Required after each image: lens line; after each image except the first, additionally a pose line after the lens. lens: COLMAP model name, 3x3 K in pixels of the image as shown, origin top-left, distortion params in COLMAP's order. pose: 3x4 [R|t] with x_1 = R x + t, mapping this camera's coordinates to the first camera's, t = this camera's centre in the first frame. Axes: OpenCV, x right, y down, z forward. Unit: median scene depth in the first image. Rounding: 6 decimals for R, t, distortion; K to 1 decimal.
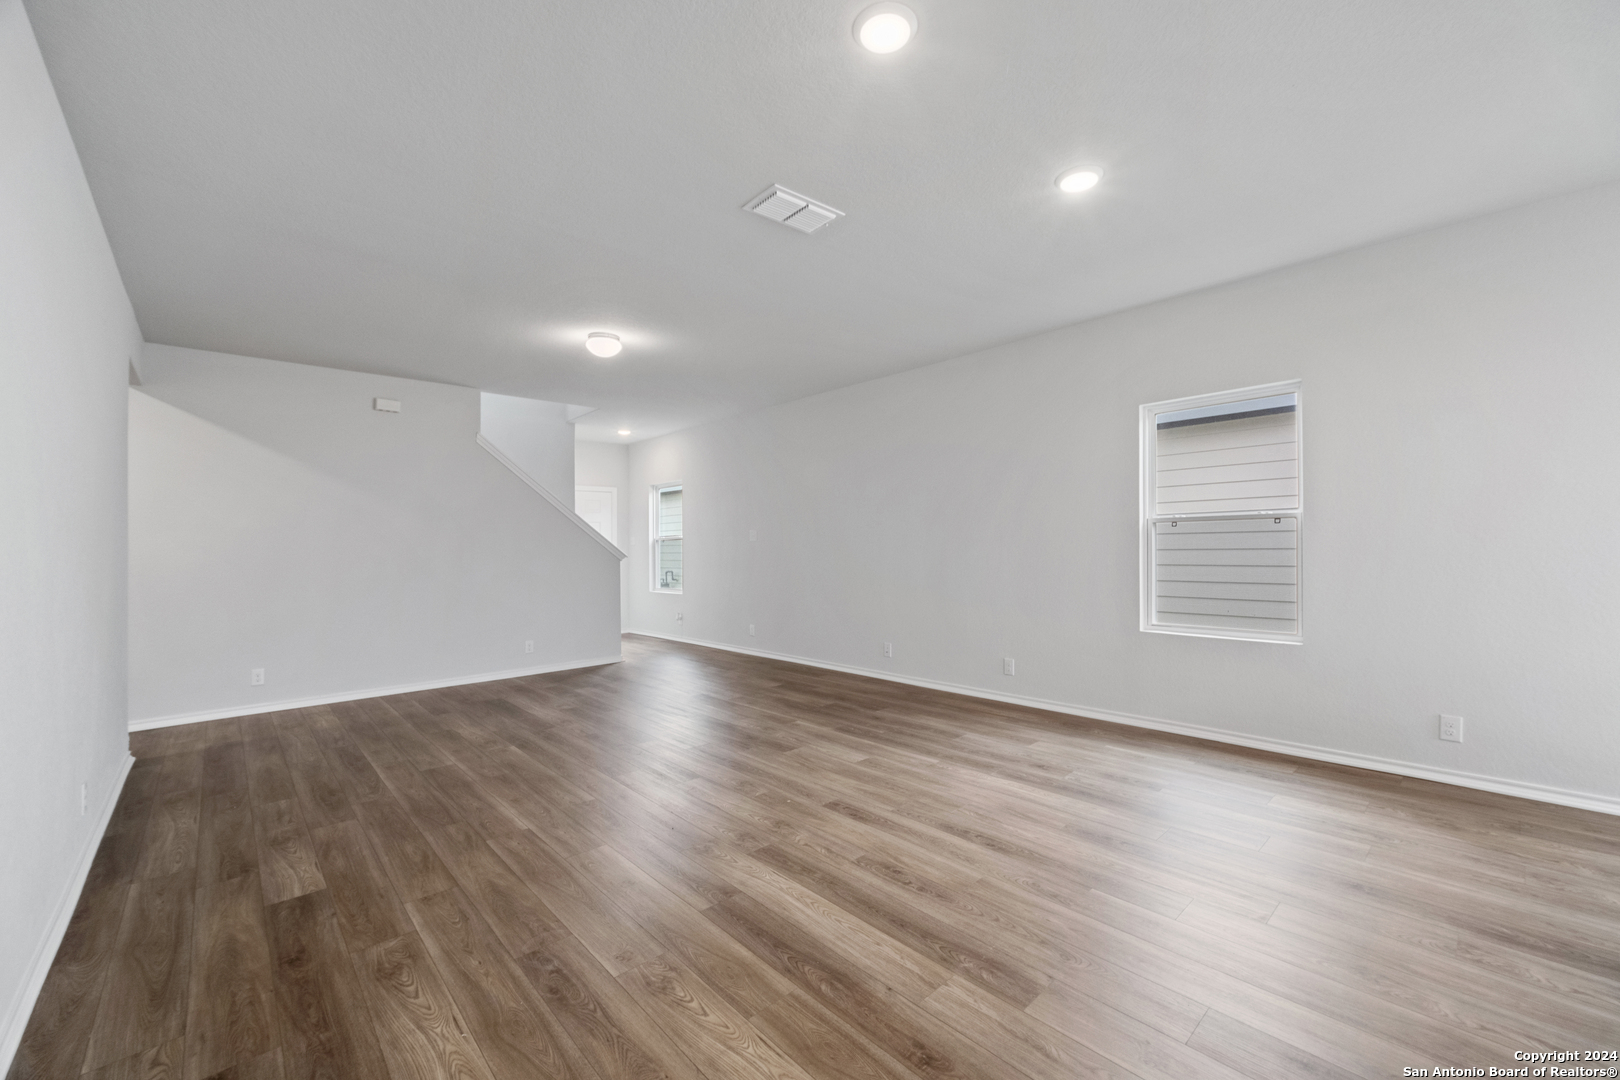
lens RADIAL K [[656.5, 0, 820.2], [0, 656.5, 537.7], [0, 0, 1]] dist [-0.002334, -0.000257]
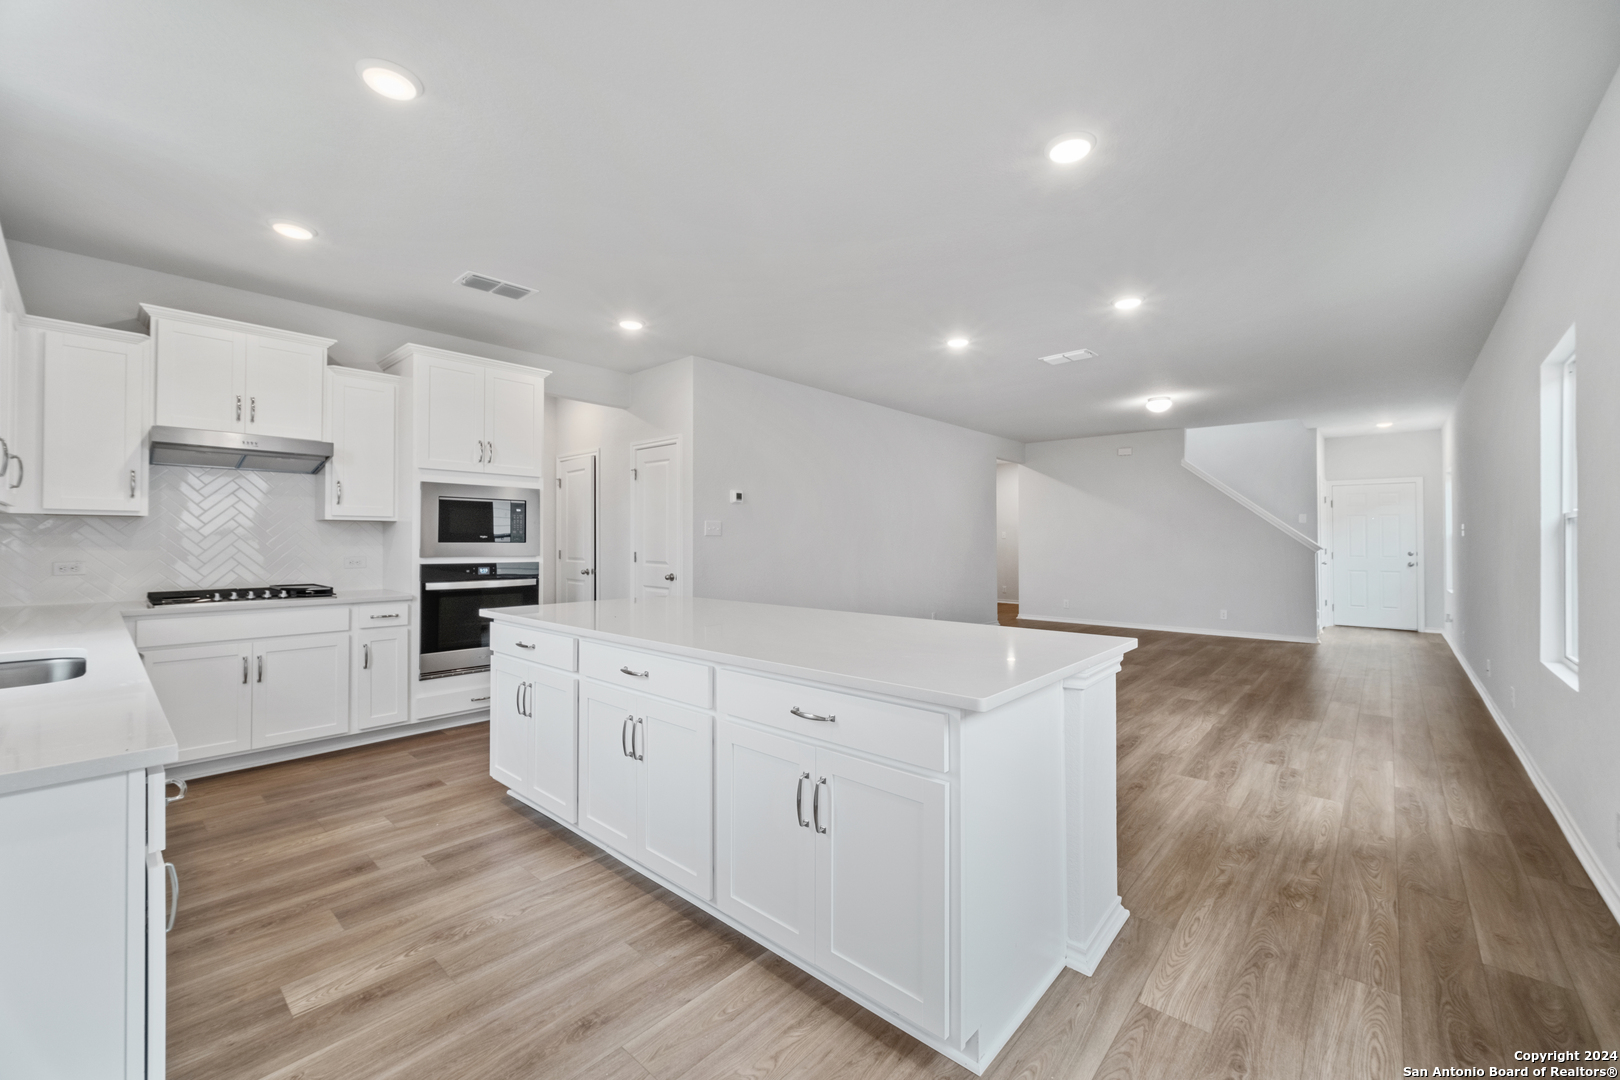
lens RADIAL K [[656.5, 0, 820.2], [0, 656.5, 537.7], [0, 0, 1]] dist [-0.002334, -0.000257]
pose [[0.106446, 0.014789, -0.994208, 1.645637], [0.006758, 0.999856, 0.015596, -0.030203], [0.994296, -0.008379, 0.106331, 0.119713]]
